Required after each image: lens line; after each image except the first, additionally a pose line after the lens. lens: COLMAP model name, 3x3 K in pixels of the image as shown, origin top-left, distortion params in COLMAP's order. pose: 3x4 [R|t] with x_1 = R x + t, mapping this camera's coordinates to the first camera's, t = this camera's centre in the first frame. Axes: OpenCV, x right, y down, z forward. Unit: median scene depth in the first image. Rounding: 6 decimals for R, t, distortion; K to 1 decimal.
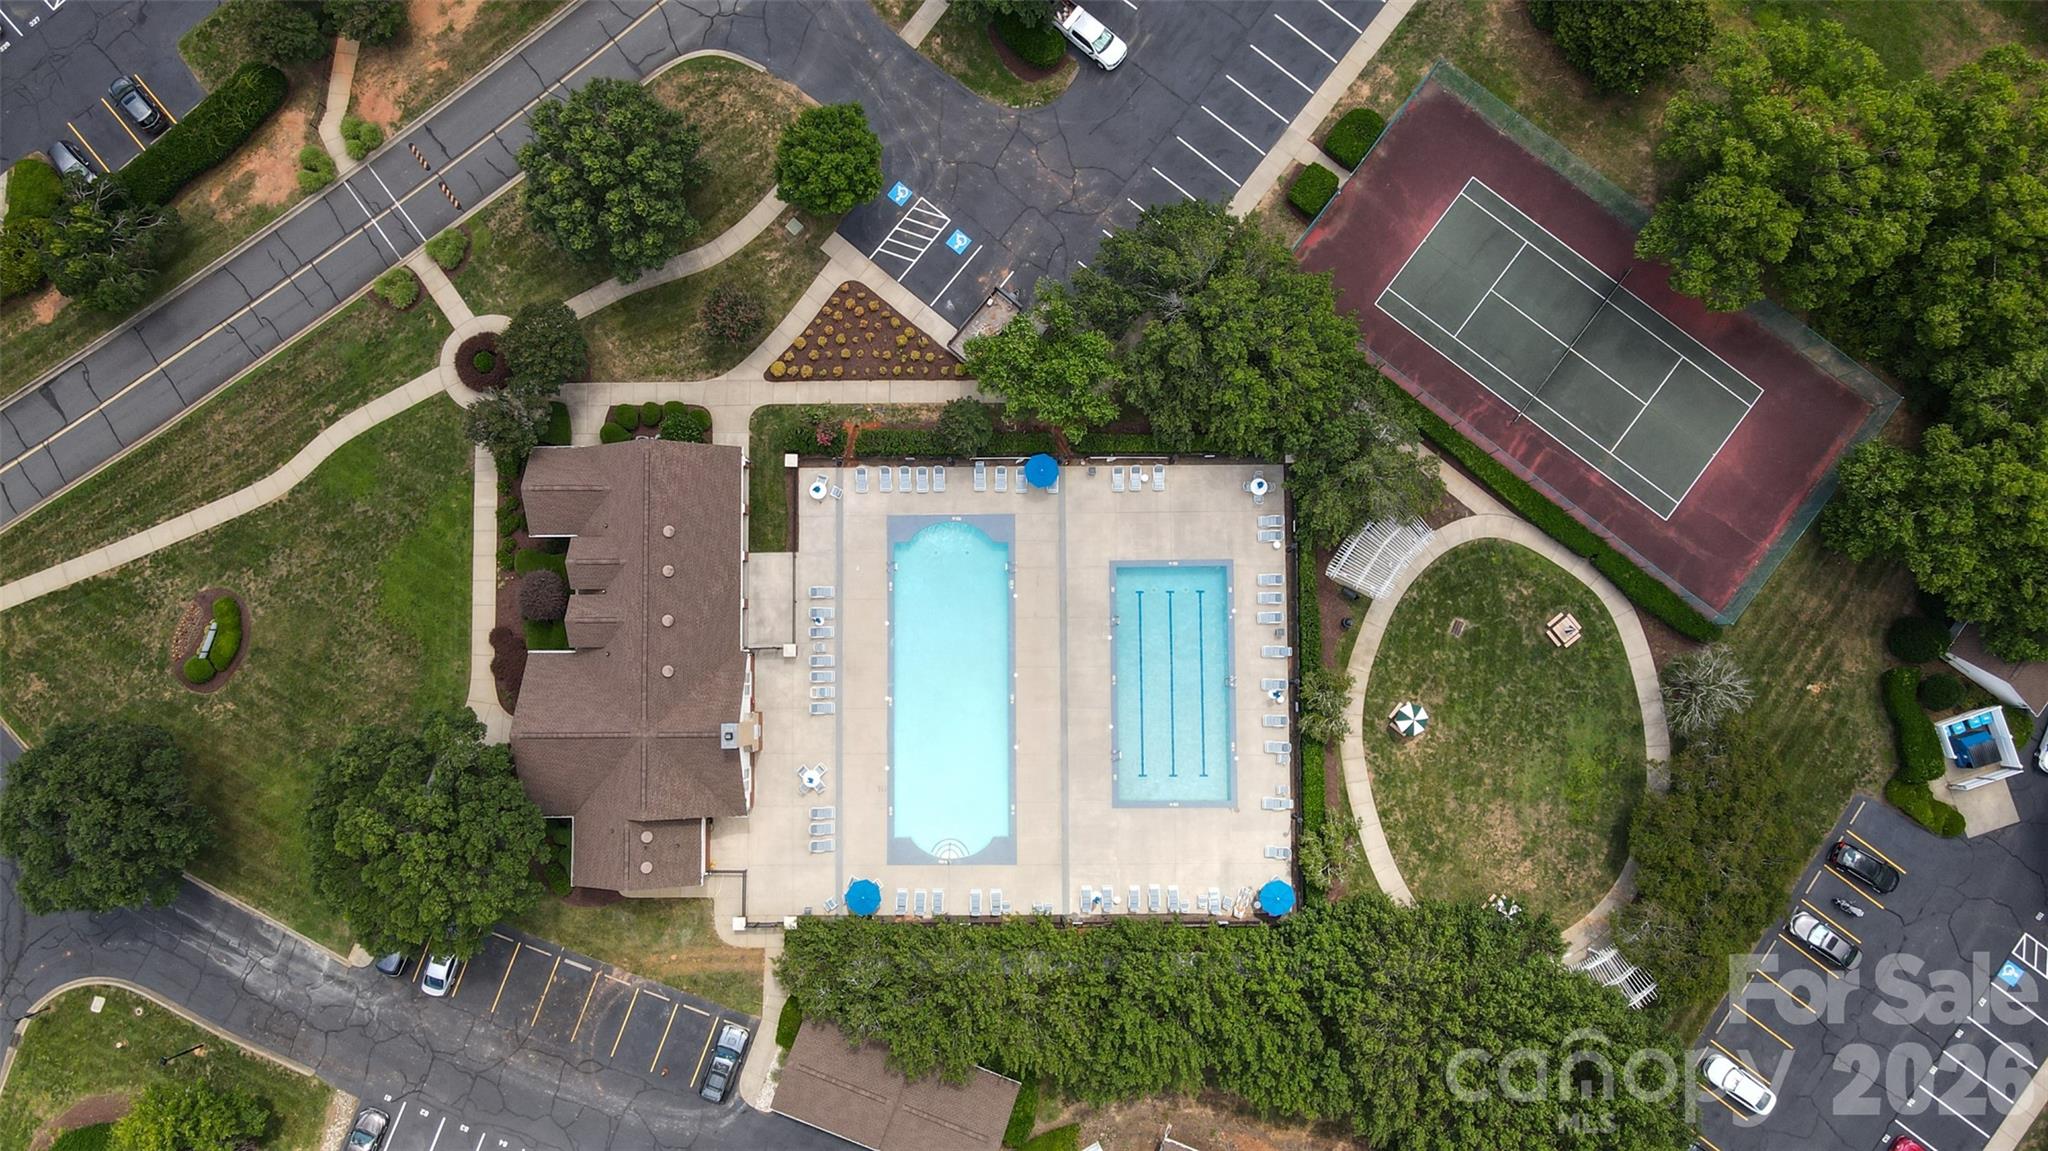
lens RADIAL K [[1453.3, 0, 1024.0], [0, 1453.3, 575.5], [0, 0, 1]] dist [-0.002425, 0.000334]
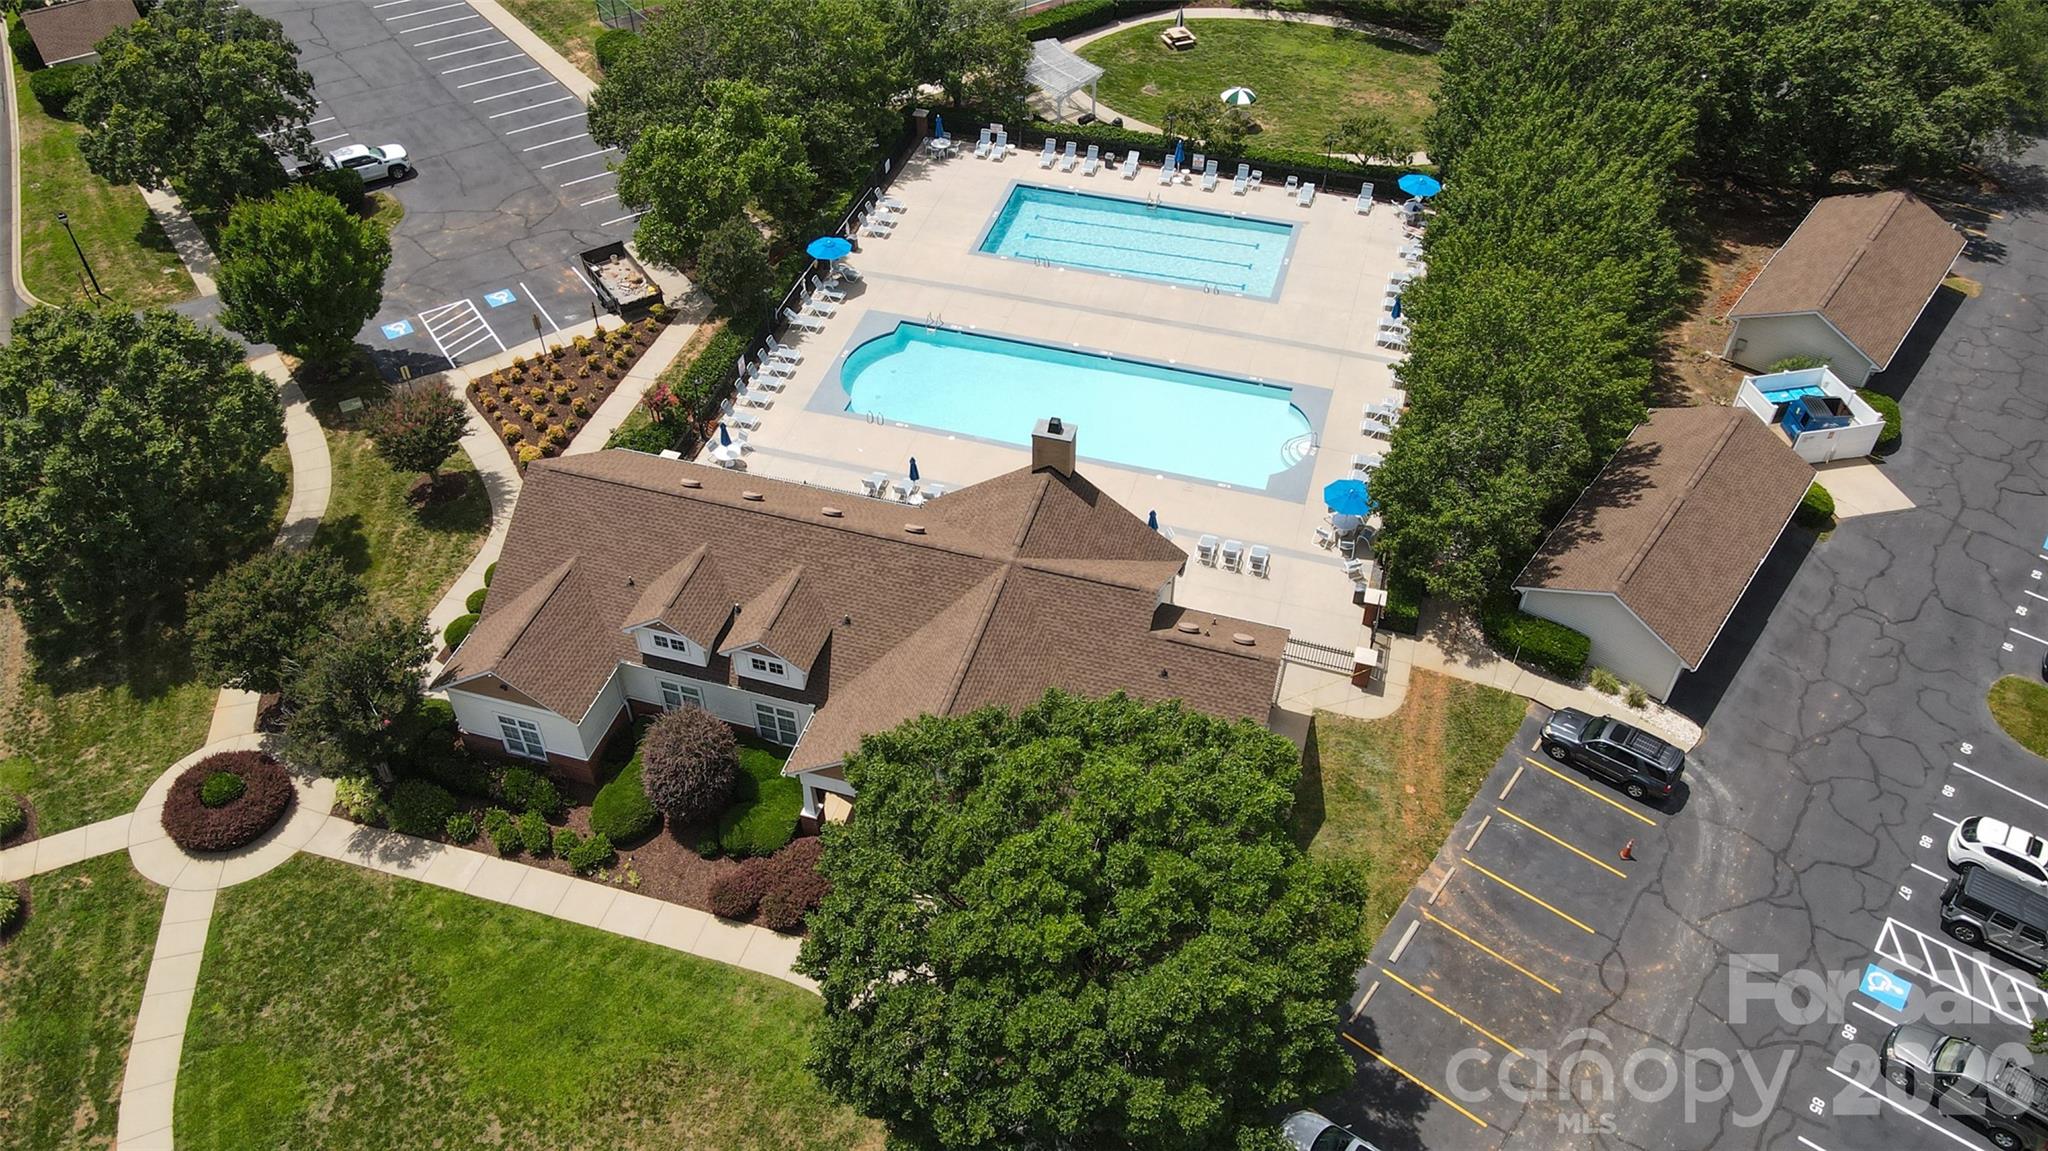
lens RADIAL K [[1484.3, 0, 1024.0], [0, 1484.3, 575.5], [0, 0, 1]] dist [0.027125, -0.002213]
pose [[0.289689, -0.673321, 0.680235, -0.594768], [0.955747, 0.241559, -0.167917, 0.195254], [-0.051254, 0.698776, 0.713502, 0.545200]]
